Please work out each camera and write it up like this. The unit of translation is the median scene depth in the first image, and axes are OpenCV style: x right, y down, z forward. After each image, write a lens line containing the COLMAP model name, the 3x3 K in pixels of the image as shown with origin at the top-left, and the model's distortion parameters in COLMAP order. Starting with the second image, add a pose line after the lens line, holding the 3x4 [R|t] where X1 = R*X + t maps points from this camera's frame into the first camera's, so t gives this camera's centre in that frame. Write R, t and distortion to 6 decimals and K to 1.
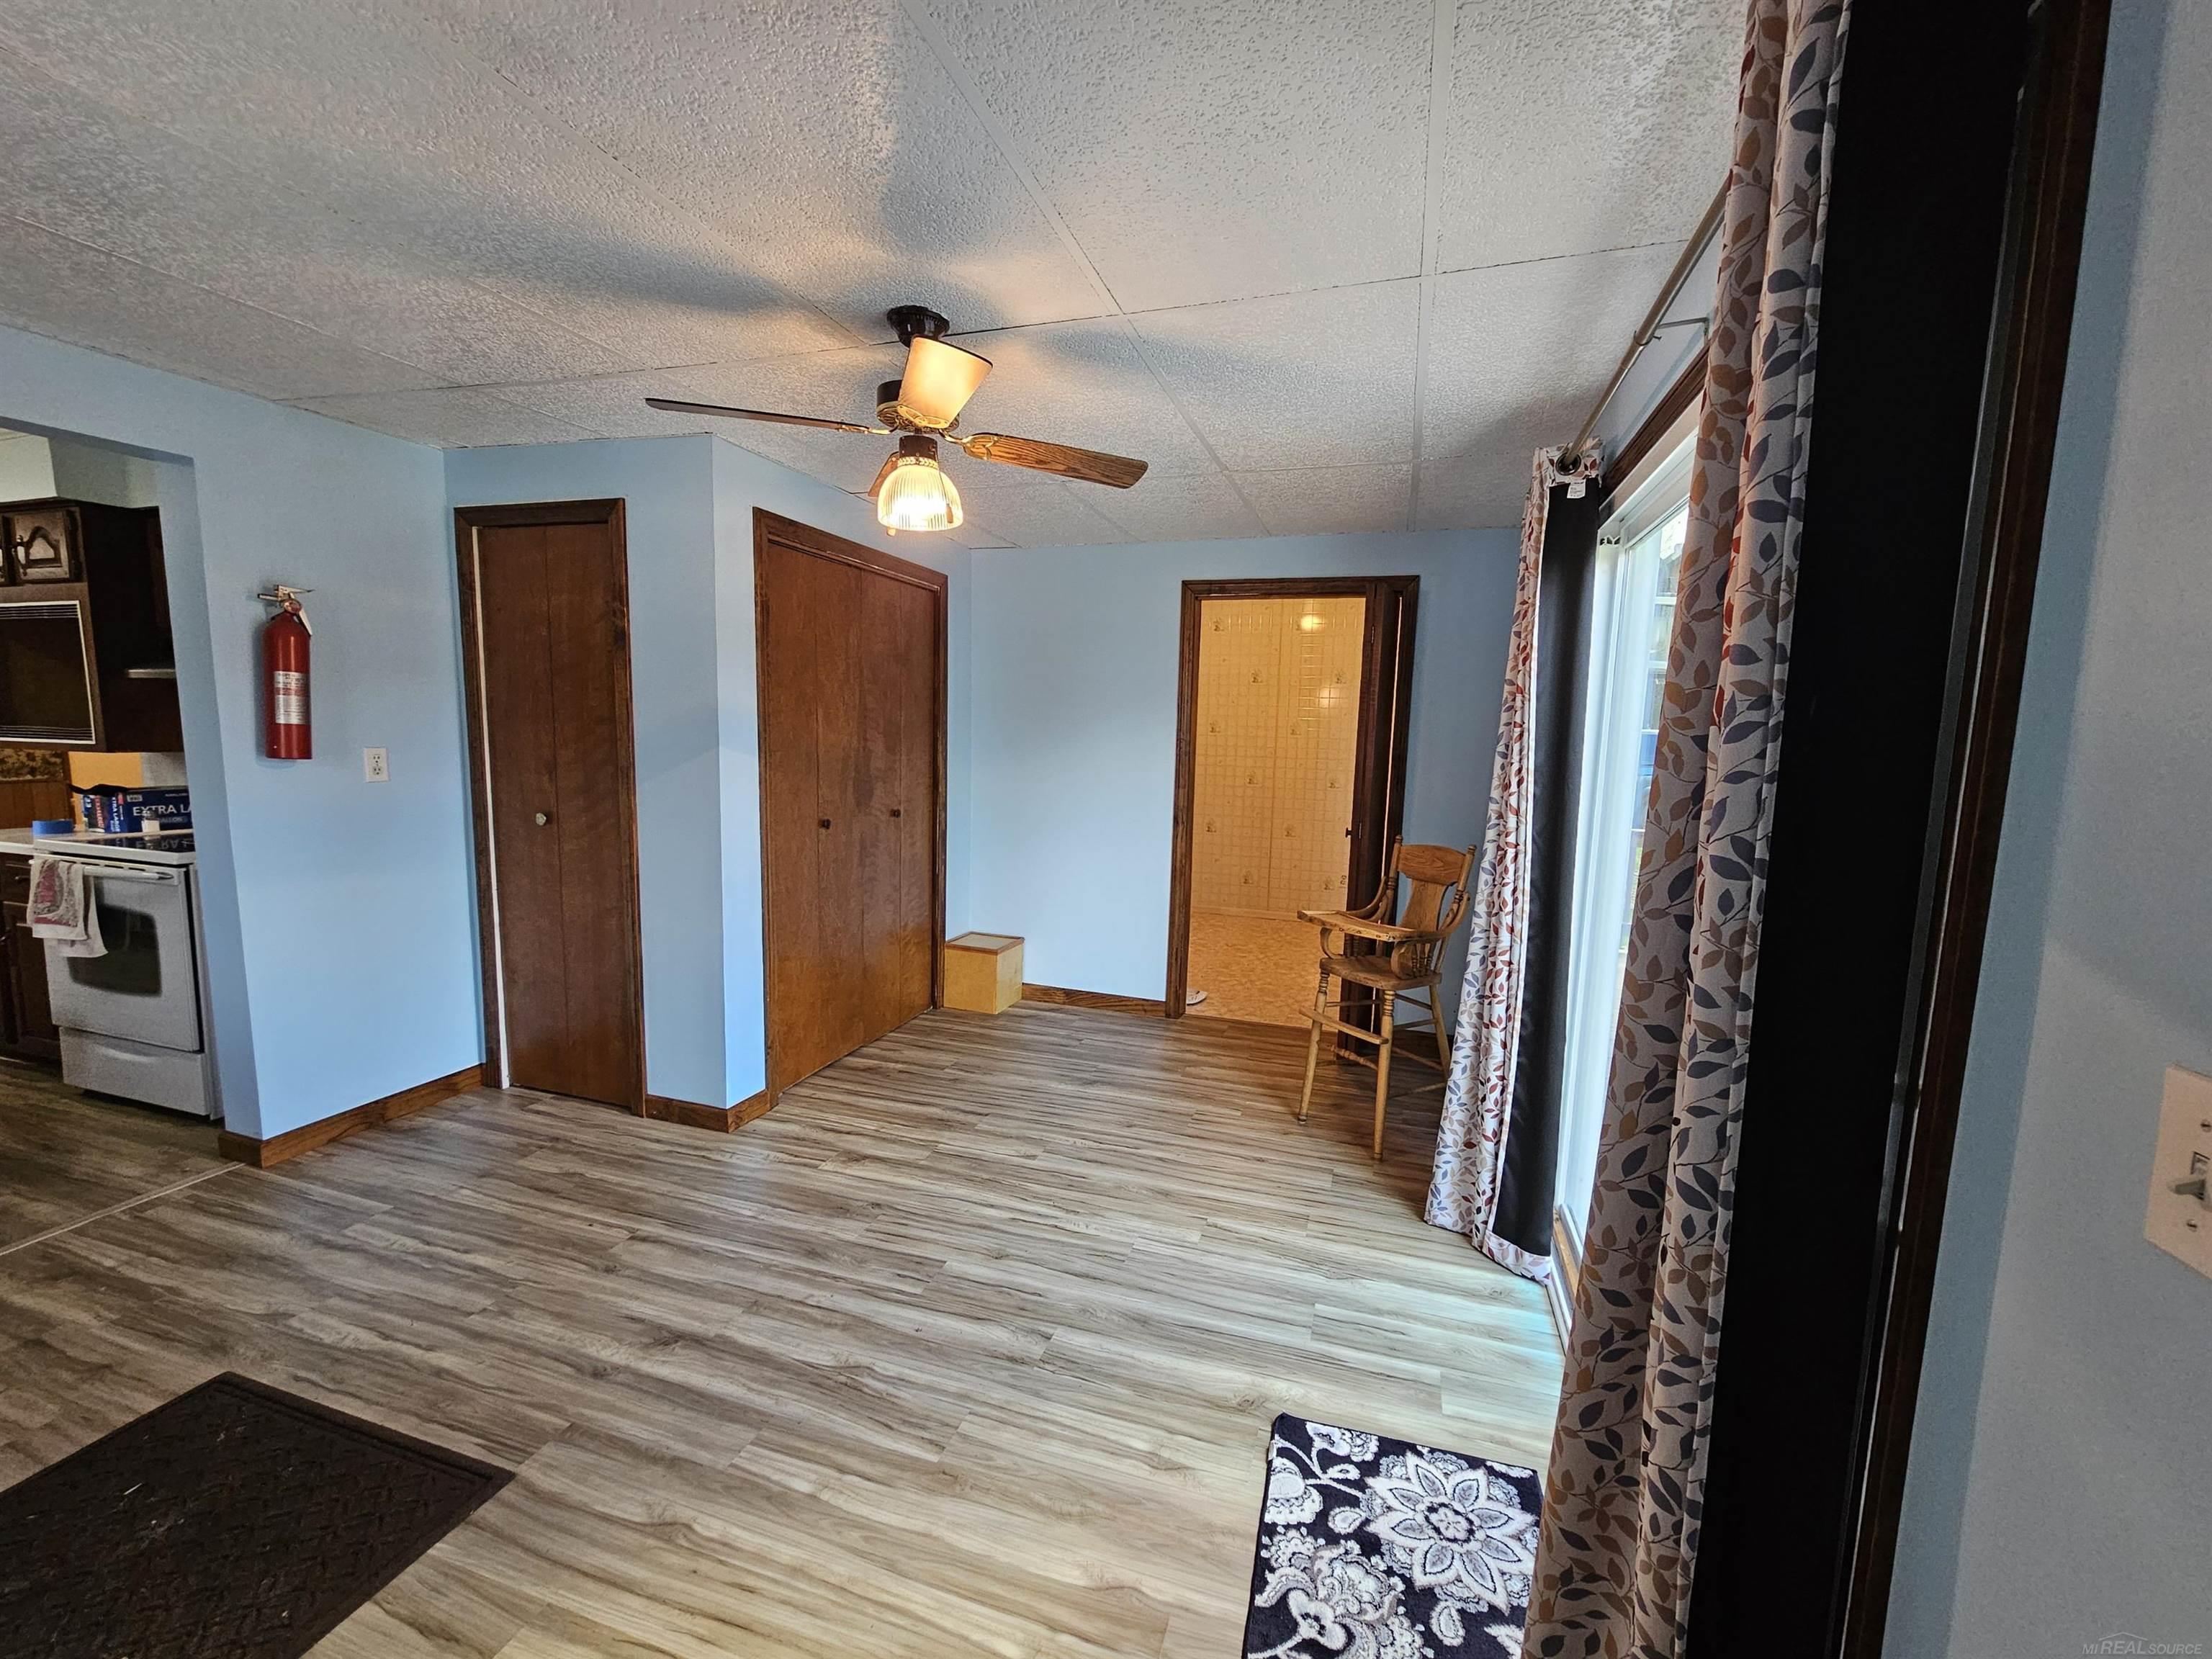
lens RADIAL K [[907.8, 0, 1124.7], [0, 907.8, 843.2], [0, 0, 1]] dist [0.000470, -0.000282]
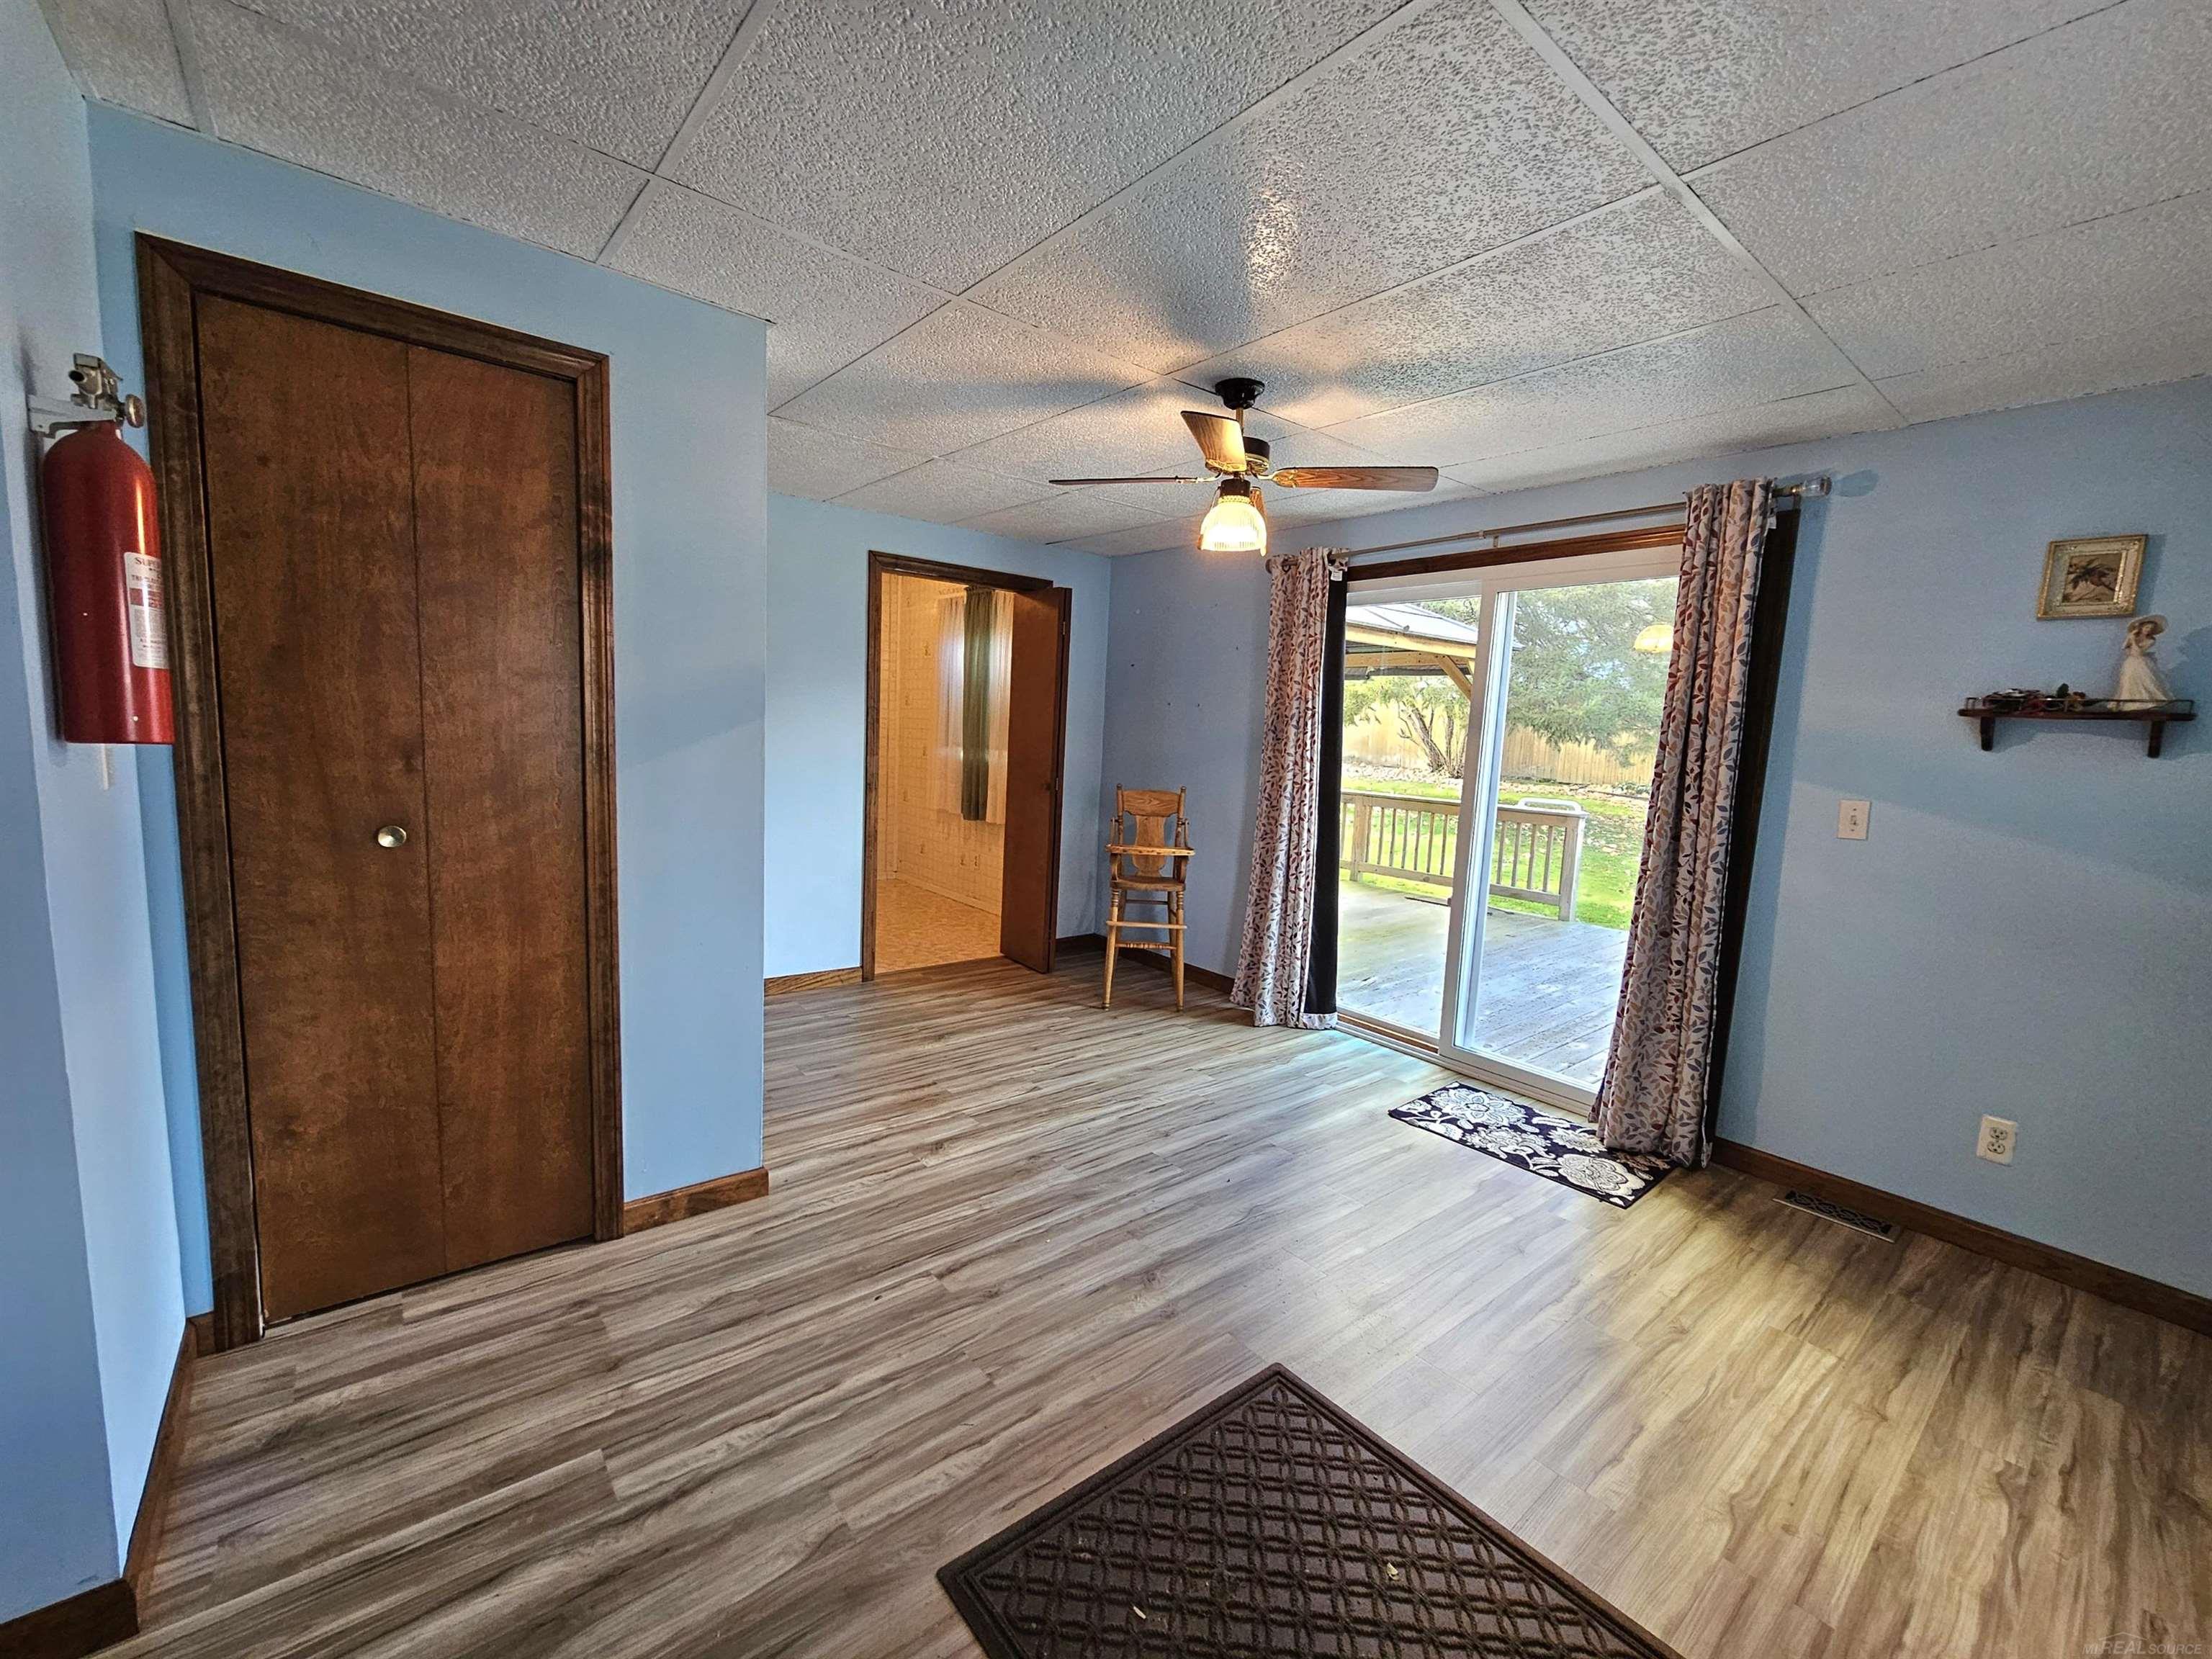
lens RADIAL K [[907.8, 0, 1124.7], [0, 907.8, 843.2], [0, 0, 1]] dist [0.000470, -0.000282]
pose [[0.542656, -0.110462, 0.832660, -1.047644], [0.072537, 0.993774, 0.084563, -0.044937], [-0.836817, 0.014510, 0.547290, 0.328111]]
